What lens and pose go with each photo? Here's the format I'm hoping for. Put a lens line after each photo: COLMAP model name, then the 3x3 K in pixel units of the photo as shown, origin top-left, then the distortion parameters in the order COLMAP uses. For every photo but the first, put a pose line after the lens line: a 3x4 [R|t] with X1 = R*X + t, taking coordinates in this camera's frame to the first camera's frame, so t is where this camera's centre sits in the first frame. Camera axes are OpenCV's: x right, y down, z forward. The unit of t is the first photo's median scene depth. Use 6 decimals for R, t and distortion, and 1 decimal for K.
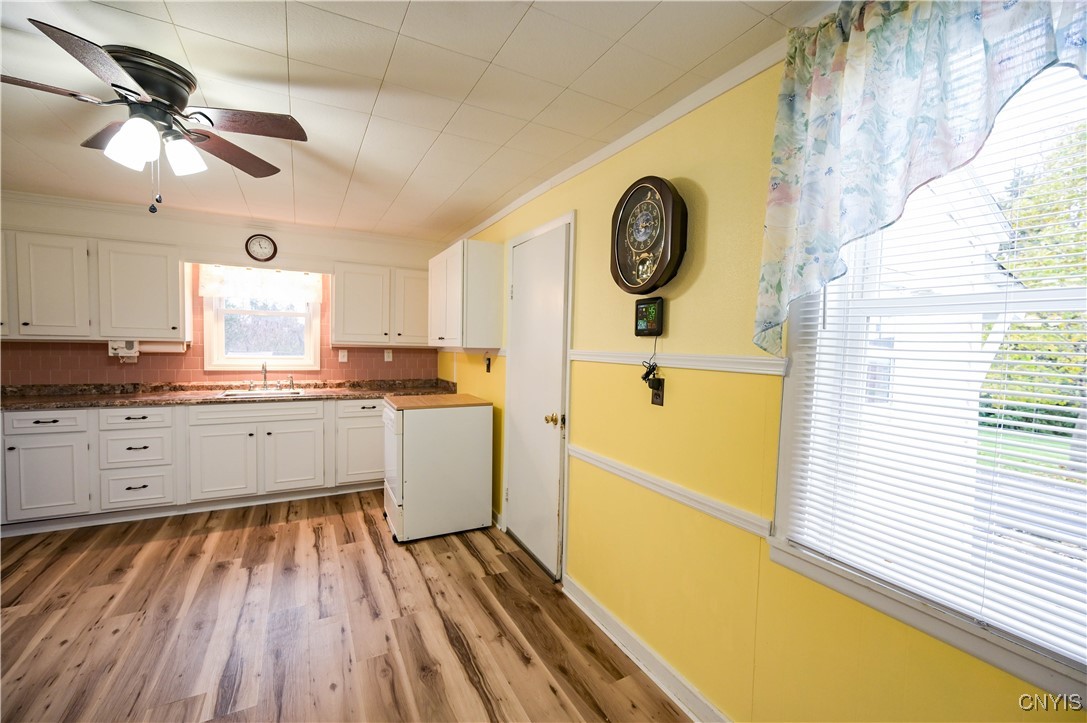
lens RADIAL K [[440.0, 0, 542.5], [0, 440.0, 361.2], [0, 0, 1]] dist [0.002632, -0.000232]
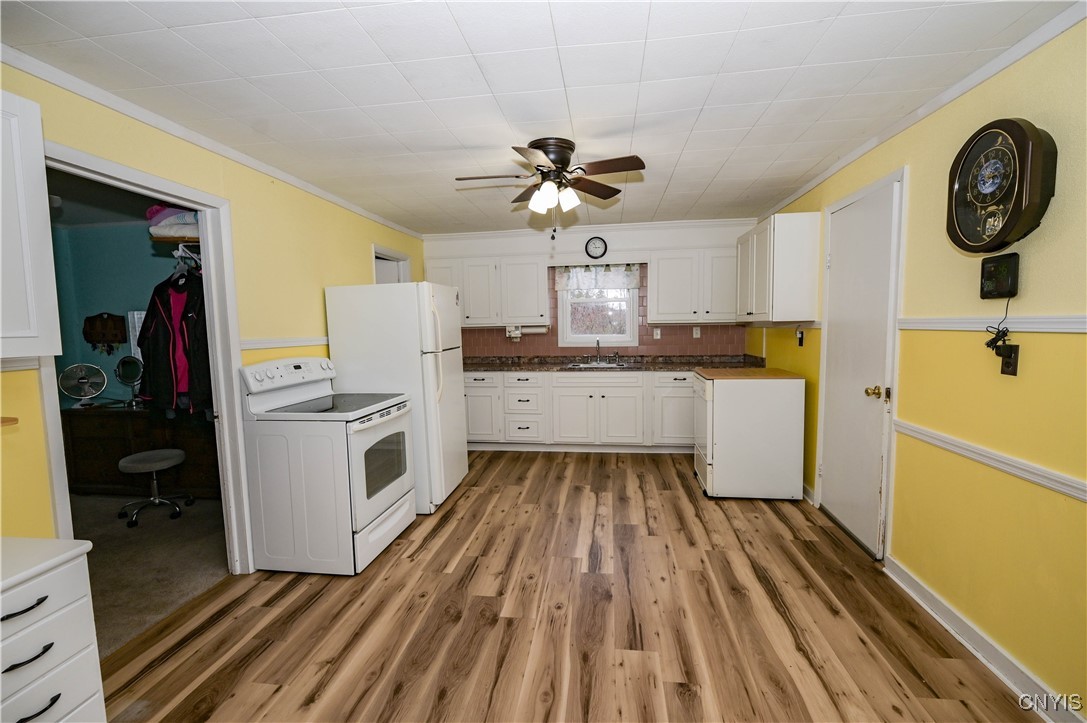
lens RADIAL K [[463.1, 0, 546.2], [0, 463.1, 362.5], [0, 0, 1]] dist [-0.000141, 0.000203]
pose [[0.803801, 0.014807, -0.594714, 0.052001], [0.012041, 0.999080, 0.041149, 0.019434], [0.594776, -0.040236, 0.802884, -0.250125]]
